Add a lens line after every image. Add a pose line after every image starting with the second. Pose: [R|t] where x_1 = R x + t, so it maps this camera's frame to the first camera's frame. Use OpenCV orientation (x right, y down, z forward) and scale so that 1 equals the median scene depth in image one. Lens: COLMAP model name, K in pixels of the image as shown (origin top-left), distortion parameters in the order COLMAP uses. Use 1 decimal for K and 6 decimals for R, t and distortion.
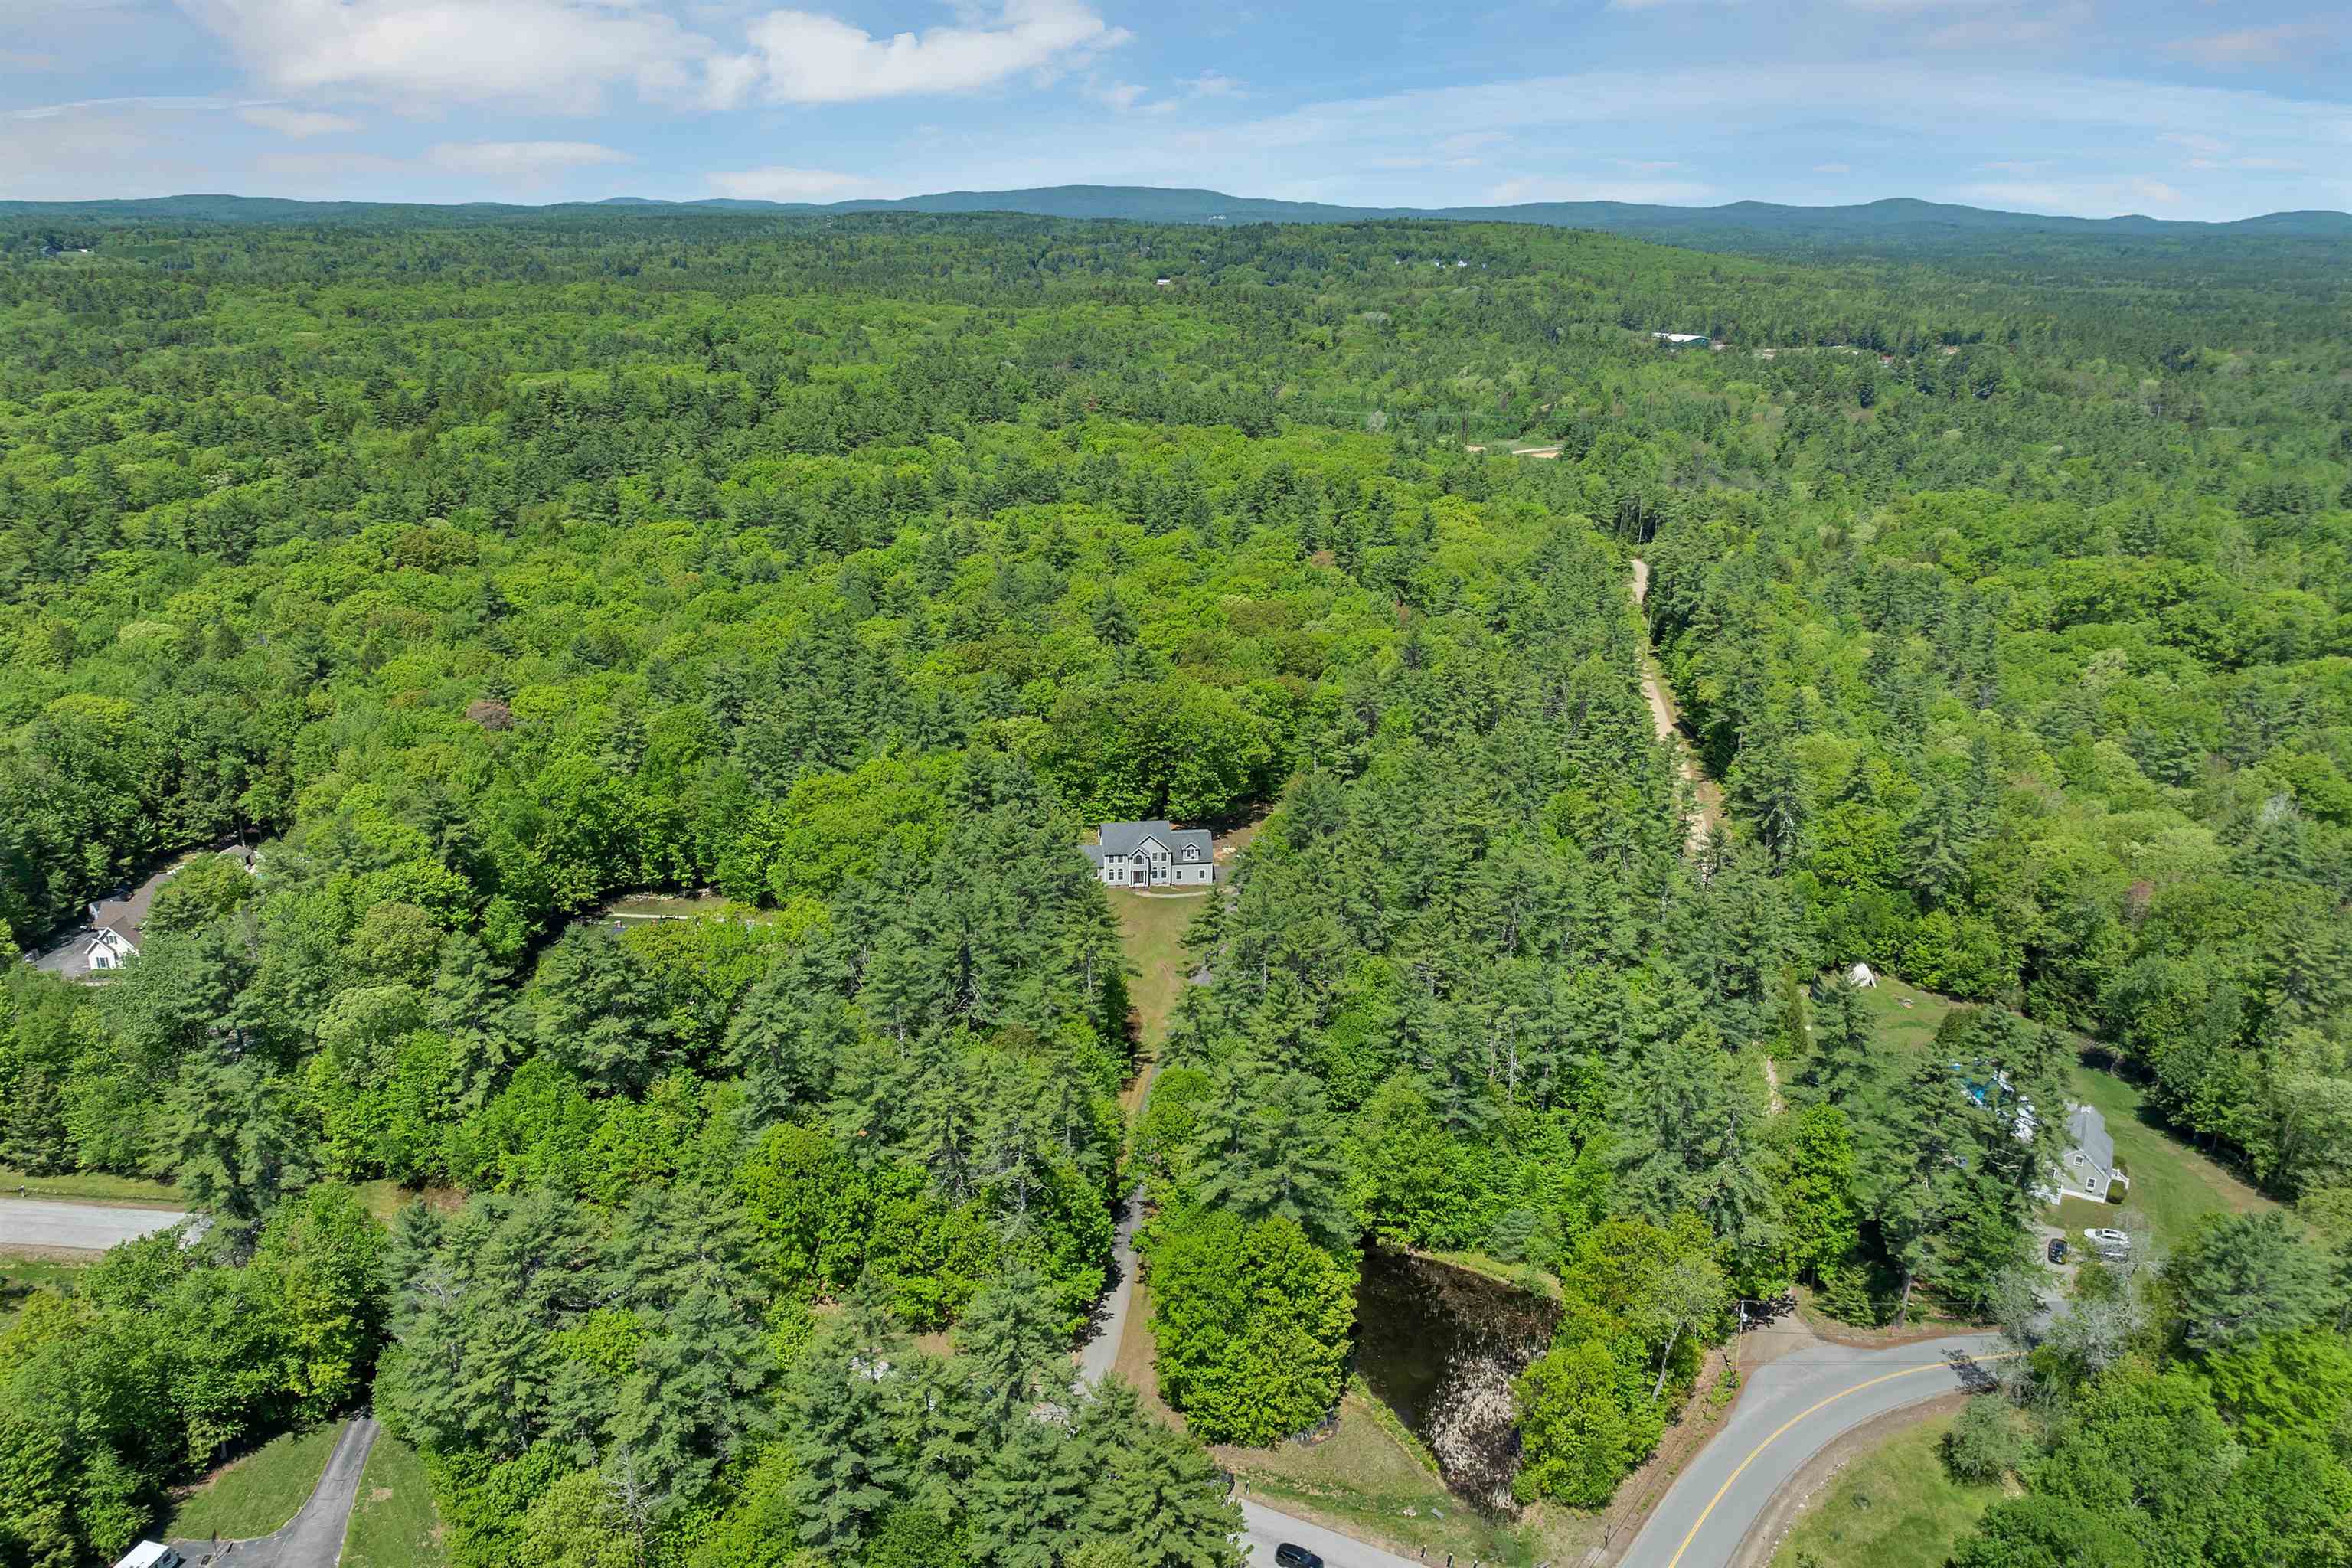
lens RADIAL K [[1690.1, 0, 1169.1], [0, 1690.1, 779.3], [0, 0, 1]] dist [-0.034421, -0.004066]
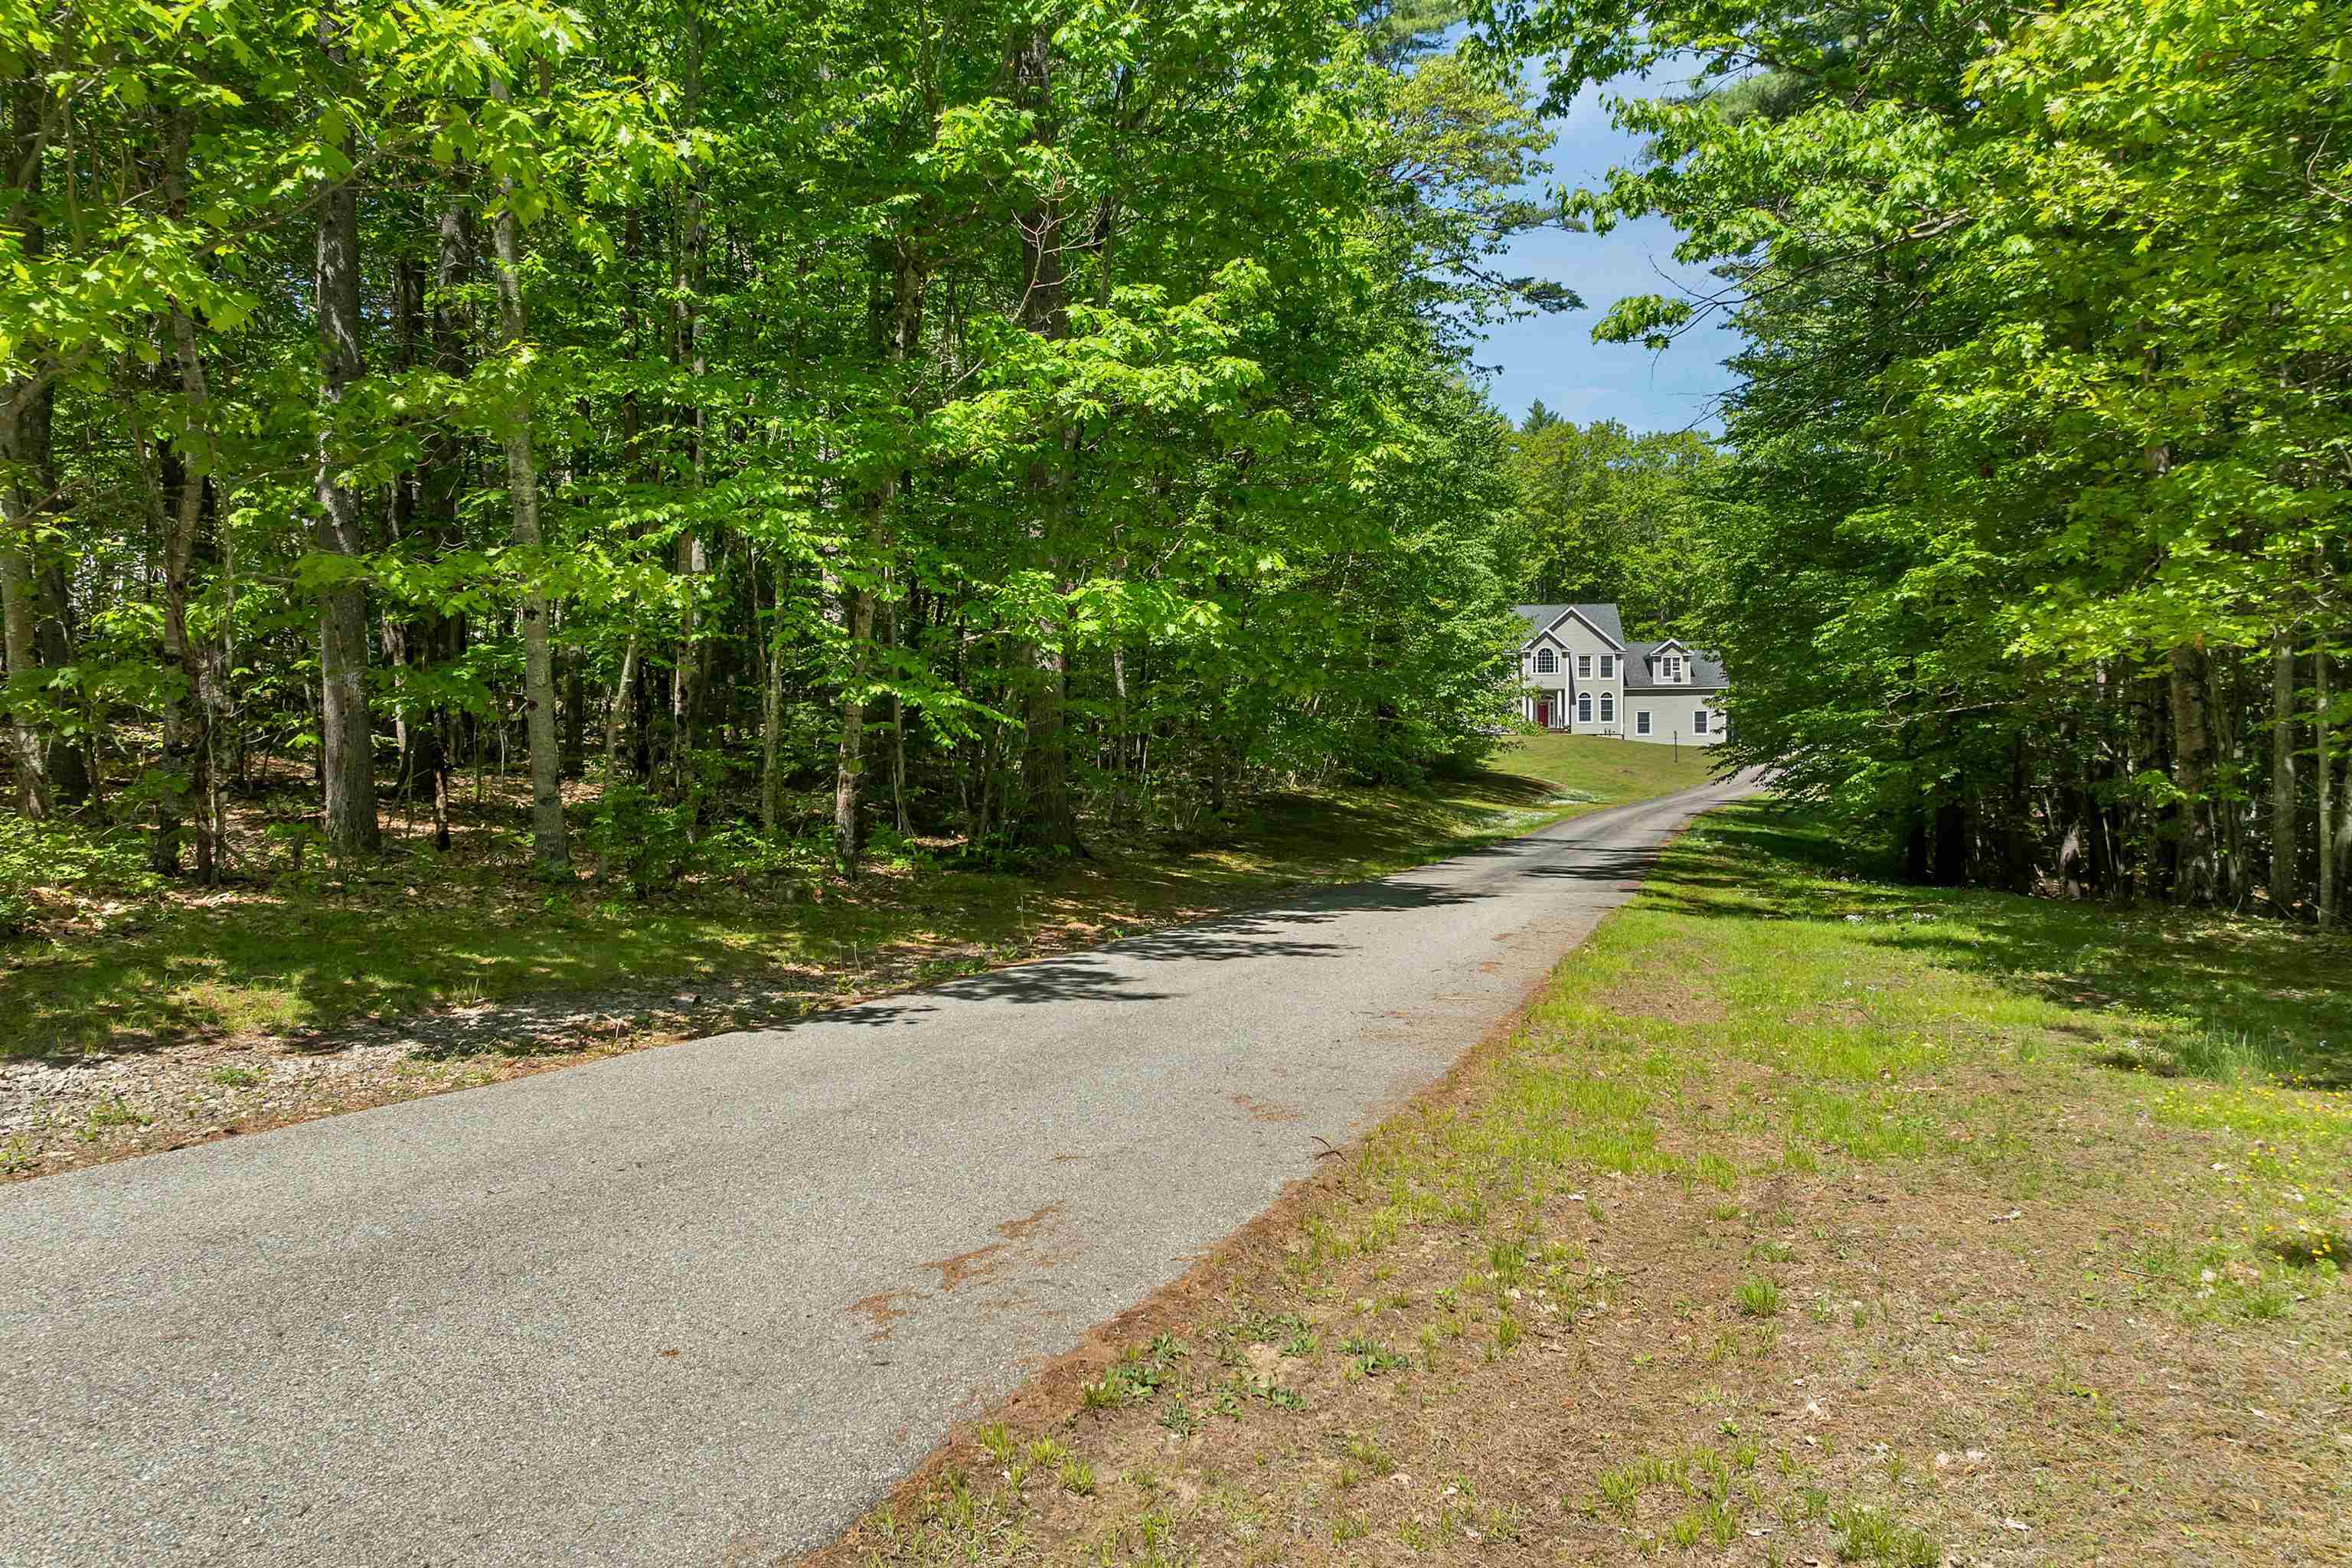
lens RADIAL K [[1690.1, 0, 1172.4], [0, 1690.1, 787.2], [0, 0, 1]] dist [-0.034421, -0.004066]
pose [[0.975857, -0.011050, -0.218129, -0.016257], [-0.060946, 0.945271, -0.320544, 0.203405], [0.209733, 0.326100, 0.921776, 0.571842]]
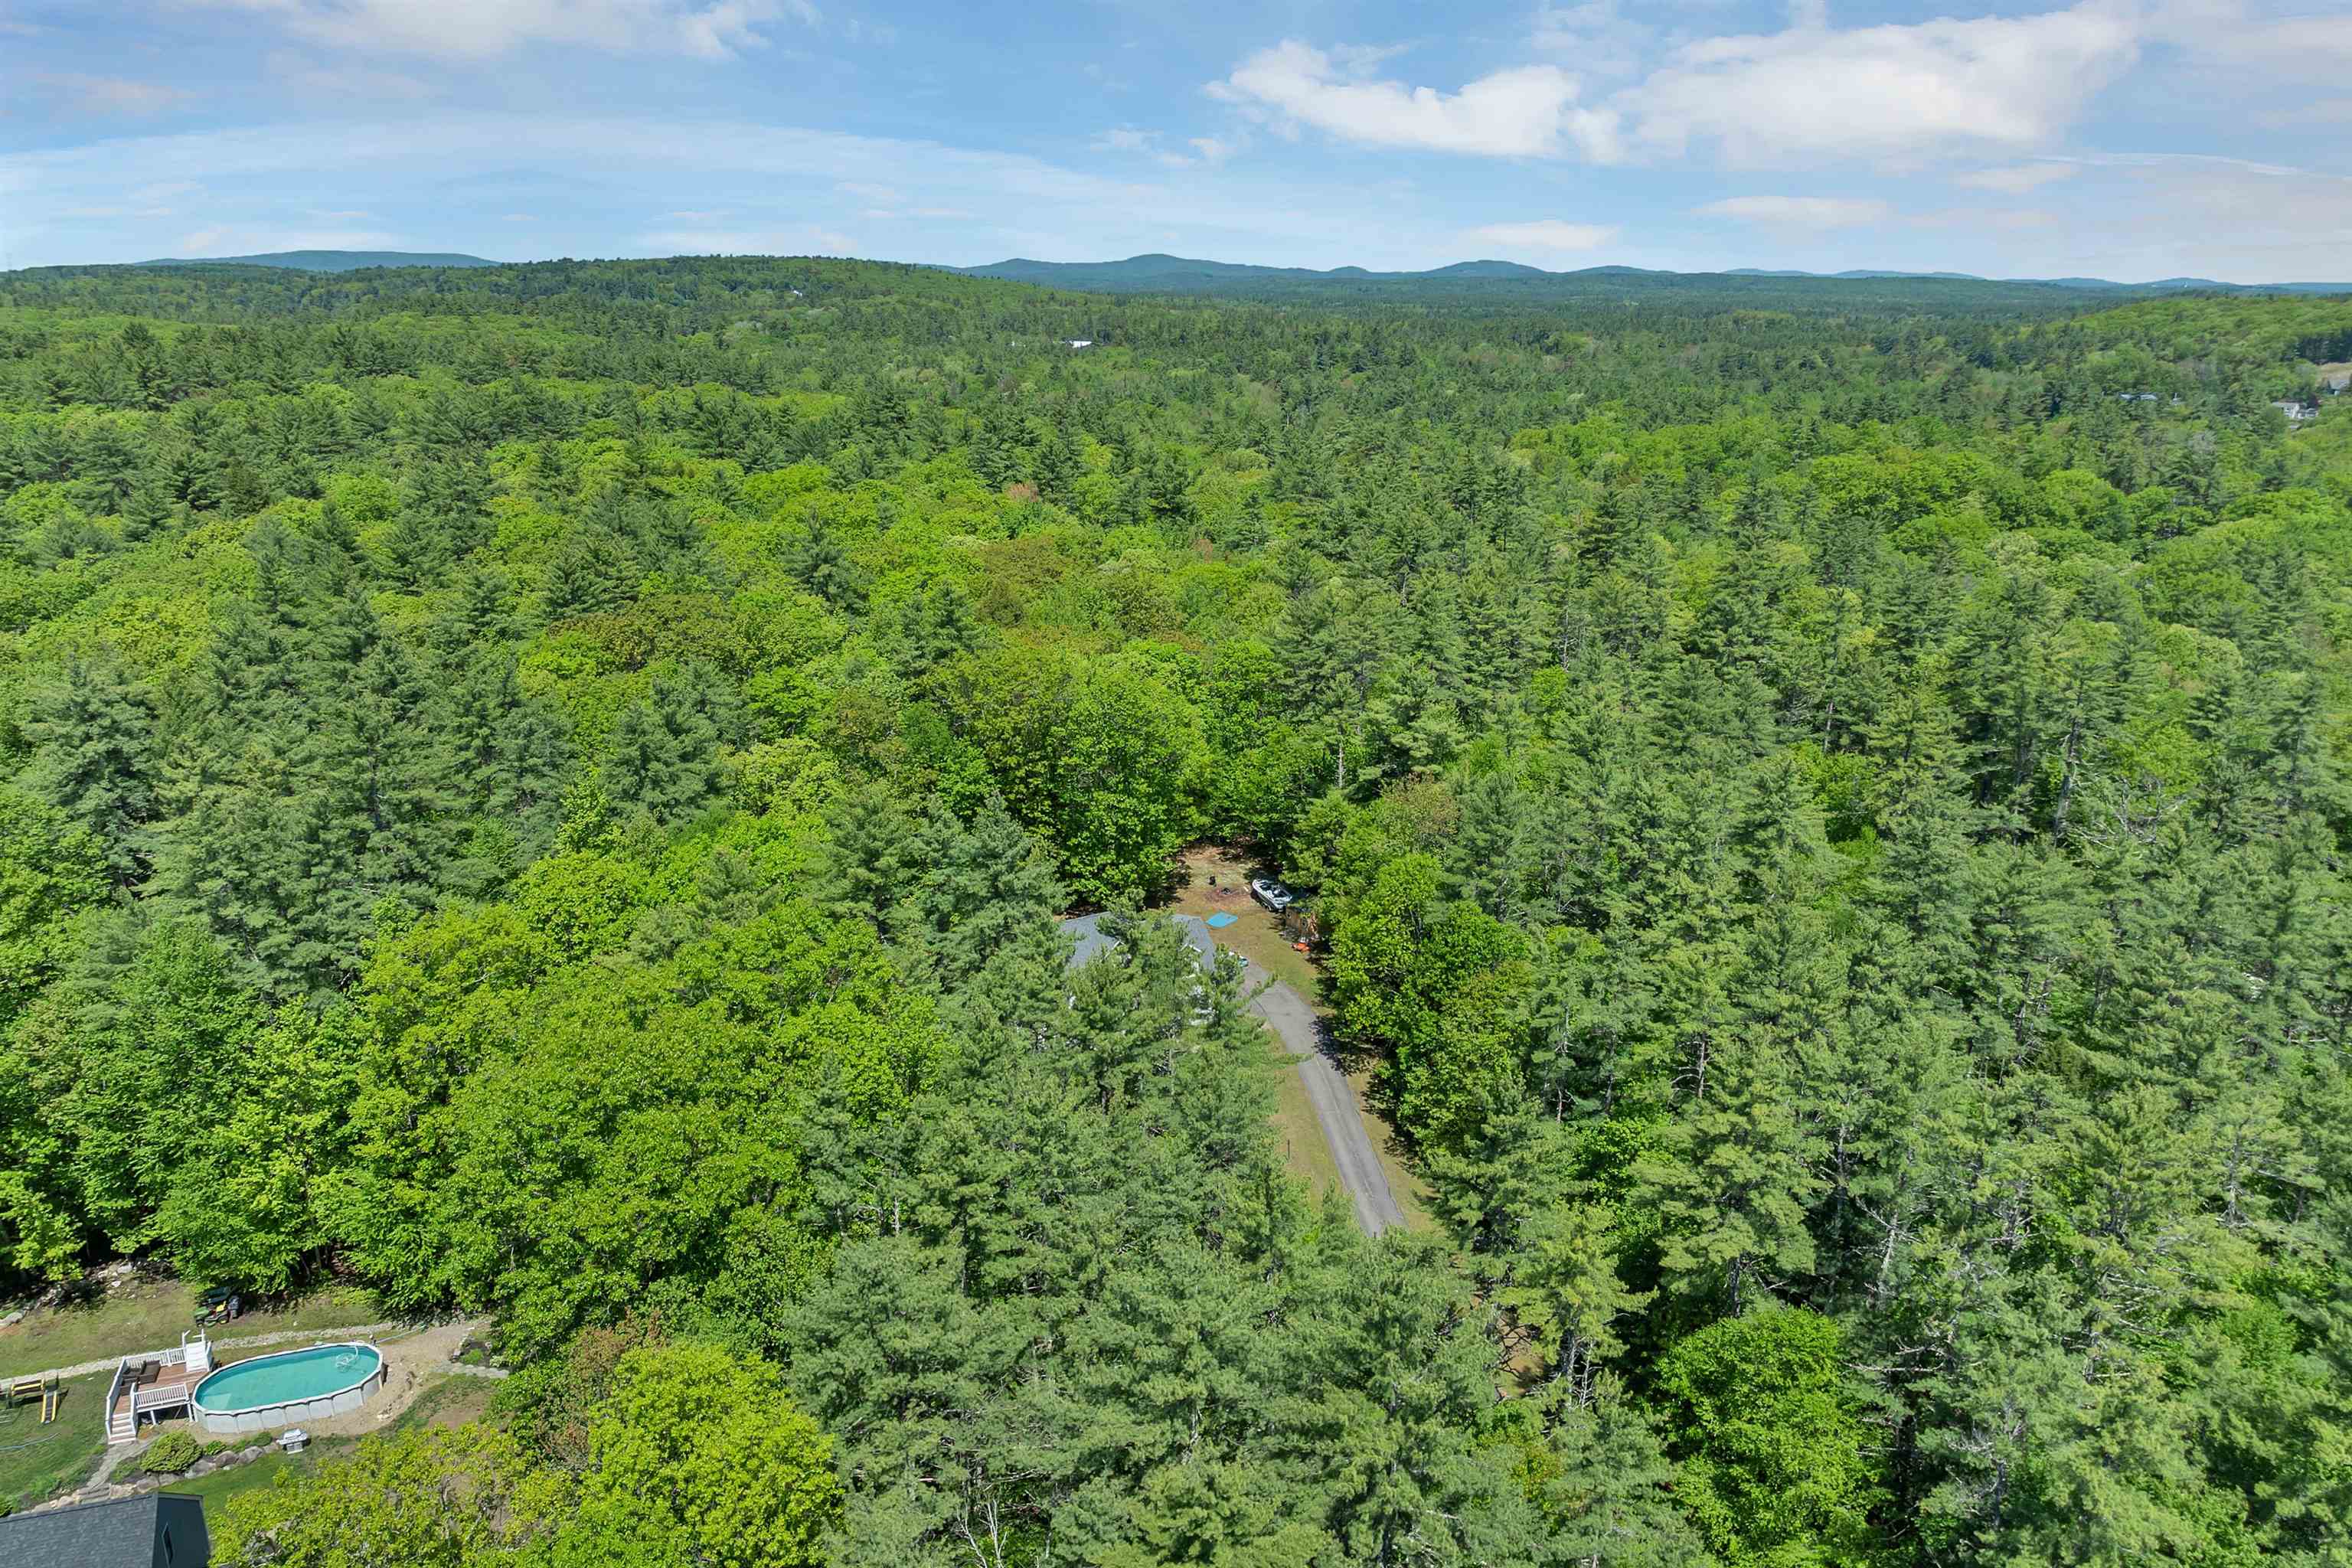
lens RADIAL K [[1690.1, 0, 1173.2], [0, 1690.1, 781.9], [0, 0, 1]] dist [-0.034421, -0.004066]
pose [[0.917180, -0.118391, 0.380479, -0.167963], [0.131346, 0.991303, -0.008165, -0.006260], [-0.376204, 0.057463, 0.924753, 0.507450]]
